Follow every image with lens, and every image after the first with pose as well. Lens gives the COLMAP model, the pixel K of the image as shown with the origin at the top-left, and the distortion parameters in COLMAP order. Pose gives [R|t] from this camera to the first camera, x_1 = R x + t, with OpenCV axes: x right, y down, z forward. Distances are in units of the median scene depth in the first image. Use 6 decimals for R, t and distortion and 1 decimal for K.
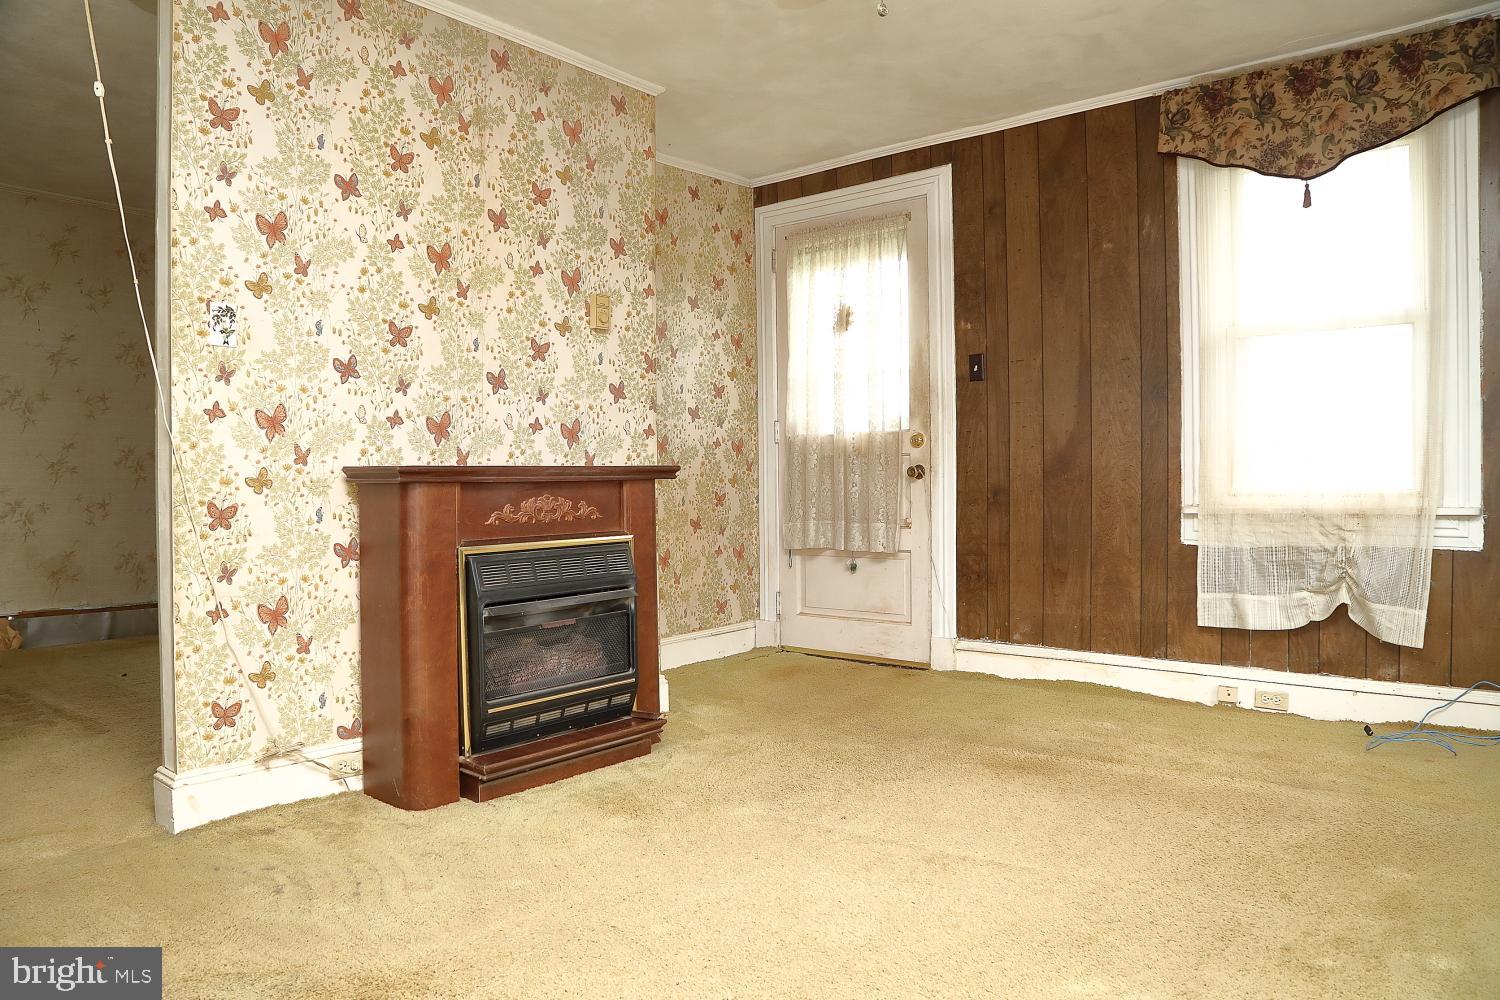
lens RADIAL K [[1032.8, 0, 741.7], [0, 1032.8, 500.5], [0, 0, 1]] dist [-0.070086, 0.014356]
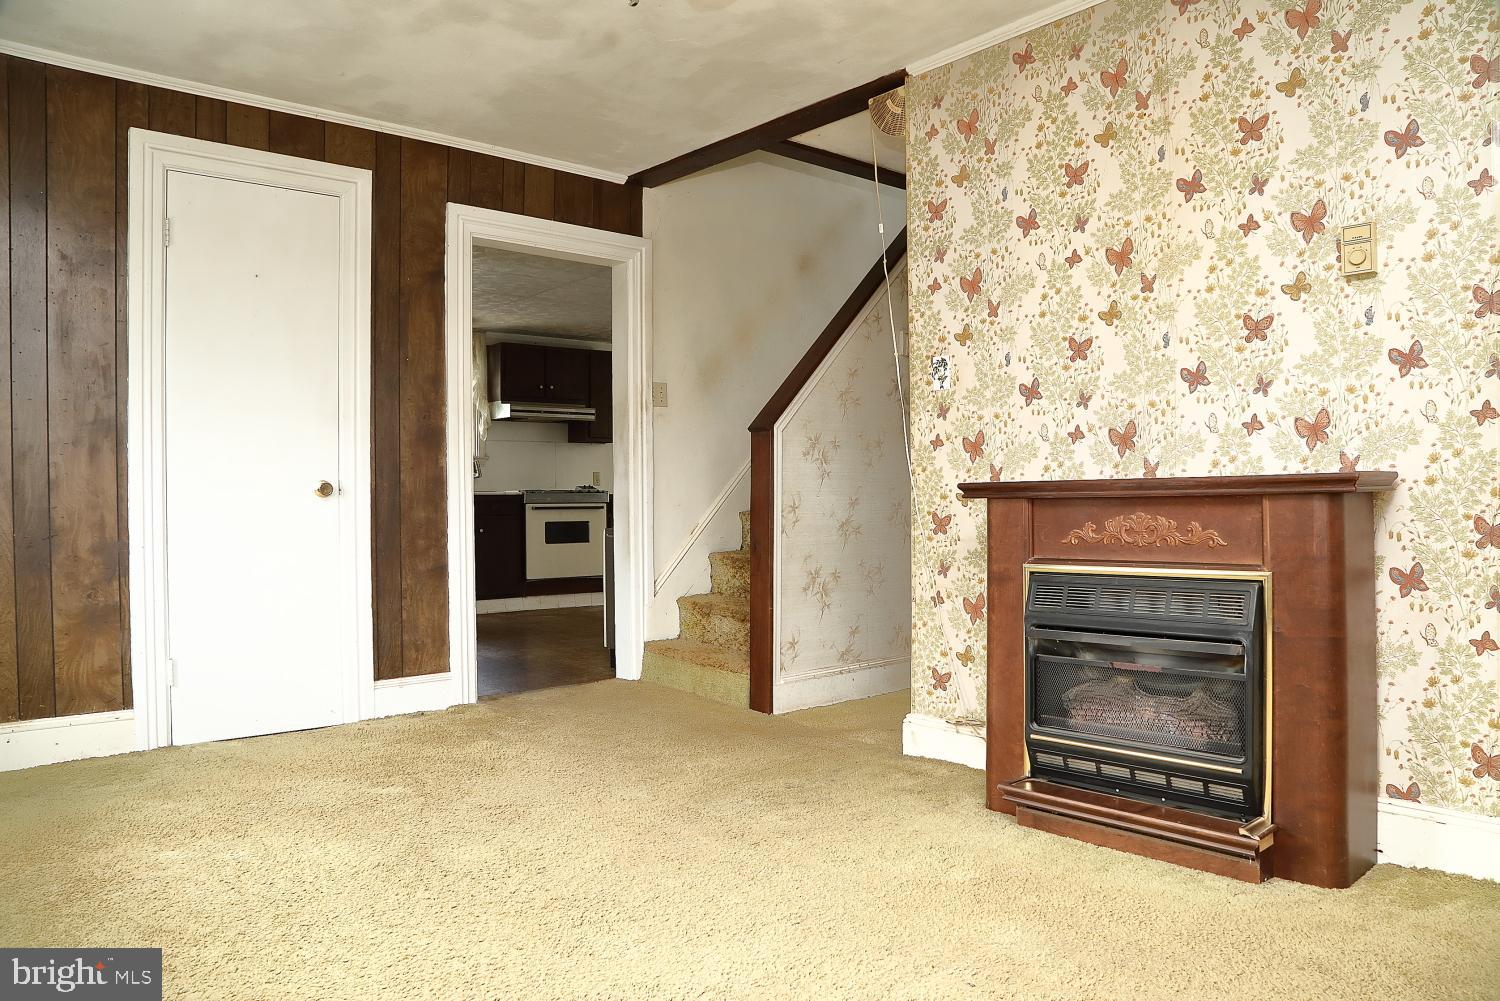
lens RADIAL K [[1032.8, 0, 740.9], [0, 1032.8, 504.9], [0, 0, 1]] dist [-0.070086, 0.014356]
pose [[-0.151280, 0.011559, -0.988423, 0.700695], [-0.011565, 0.999842, 0.013462, -0.019690], [0.988423, 0.013468, -0.151122, 0.824435]]
